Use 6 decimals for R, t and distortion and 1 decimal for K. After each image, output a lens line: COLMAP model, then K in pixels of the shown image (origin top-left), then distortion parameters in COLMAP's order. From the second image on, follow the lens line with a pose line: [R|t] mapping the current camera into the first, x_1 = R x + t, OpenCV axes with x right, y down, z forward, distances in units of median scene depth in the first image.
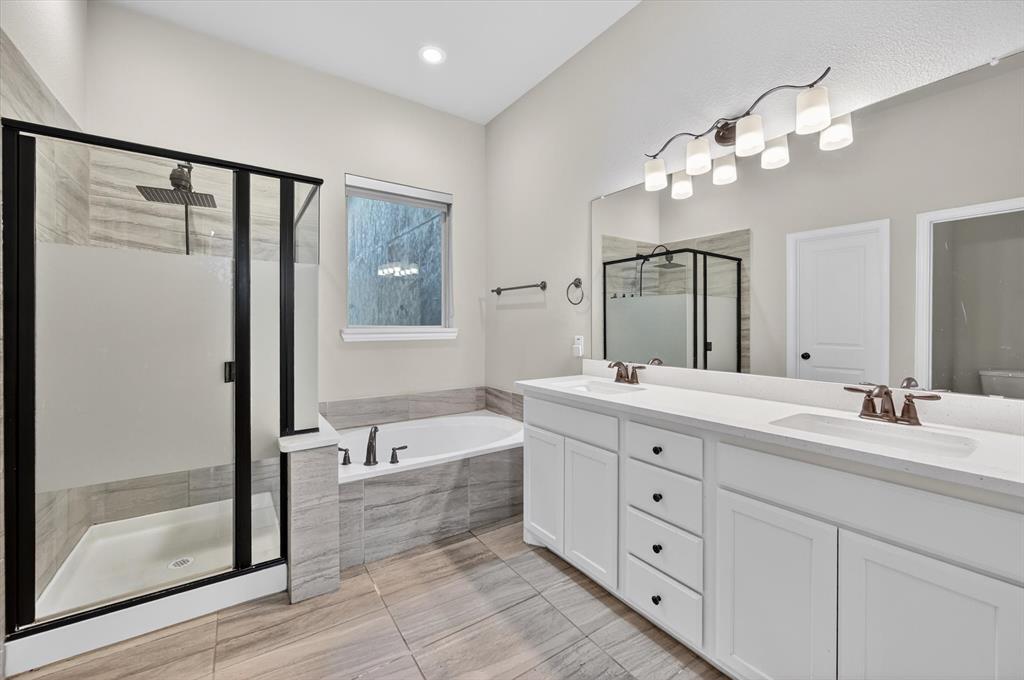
lens RADIAL K [[406.2, 0, 515.7], [0, 406.2, 330.9], [0, 0, 1]] dist [0.000226, 0.000374]
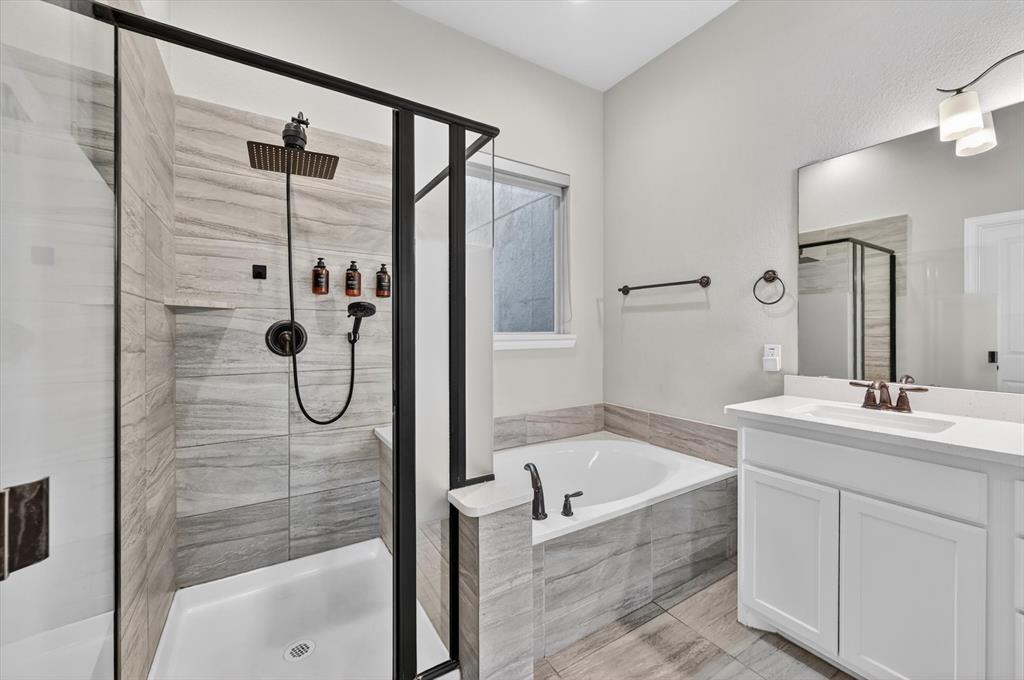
lens RADIAL K [[406.2, 0, 518.5], [0, 406.2, 337.2], [0, 0, 1]] dist [0.000226, 0.000374]
pose [[0.999304, -0.002273, -0.037246, -0.336687], [0.002378, 0.999993, 0.002788, -0.005635], [0.037240, -0.002875, 0.999302, 0.230714]]
